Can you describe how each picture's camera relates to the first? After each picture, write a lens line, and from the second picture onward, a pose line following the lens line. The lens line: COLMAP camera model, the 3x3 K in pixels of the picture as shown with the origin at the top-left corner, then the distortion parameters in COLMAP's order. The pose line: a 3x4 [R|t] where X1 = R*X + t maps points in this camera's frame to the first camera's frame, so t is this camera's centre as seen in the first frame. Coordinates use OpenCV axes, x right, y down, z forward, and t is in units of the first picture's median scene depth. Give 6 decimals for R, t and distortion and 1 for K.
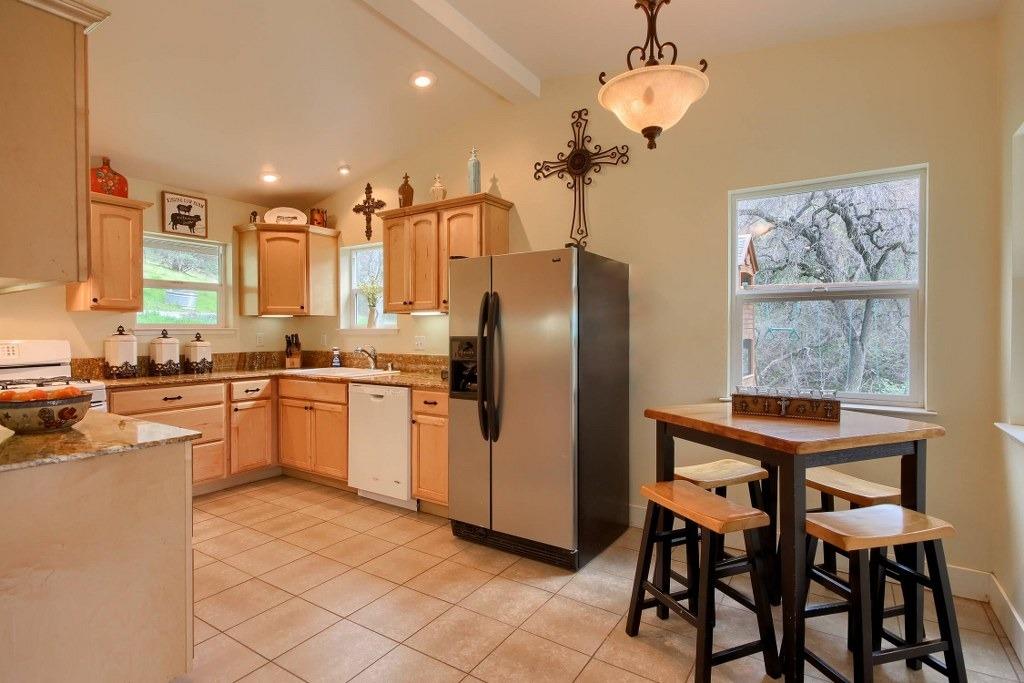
lens RADIAL K [[504.9, 0, 525.5], [0, 504.9, 334.0], [0, 0, 1]] dist [0.012935, 0.000322]
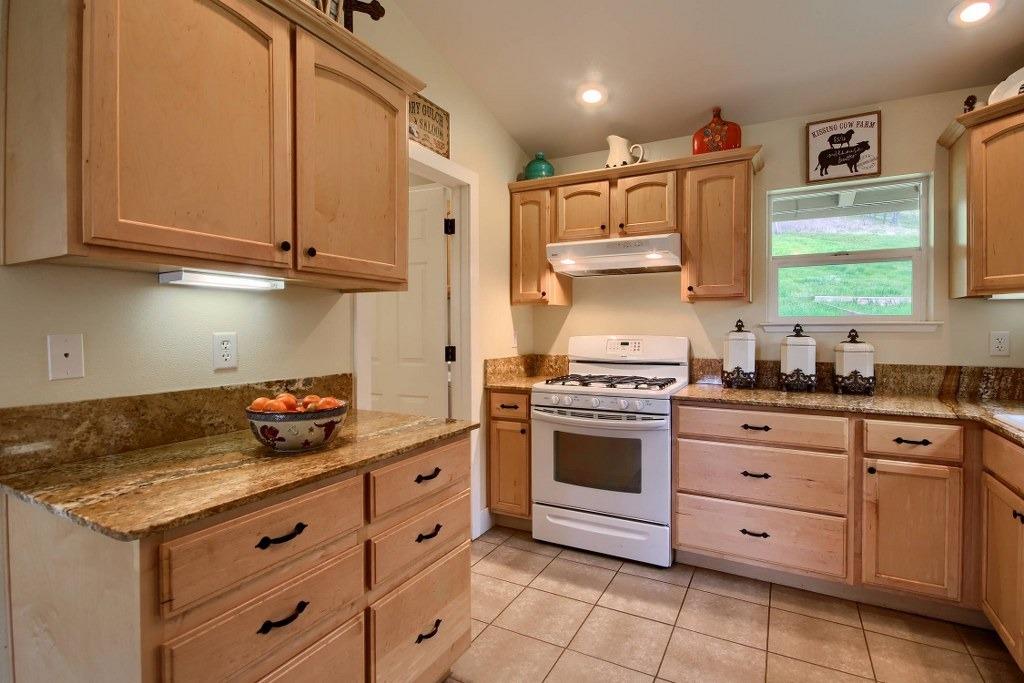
lens RADIAL K [[502.3, 0, 509.5], [0, 502.3, 331.2], [0, 0, 1]] dist [0.002702, 0.000170]
pose [[0.056321, 0.011523, -0.998346, -0.050648], [-0.007047, 0.999913, 0.011143, -0.004389], [0.998388, 0.006408, 0.056398, 0.570882]]
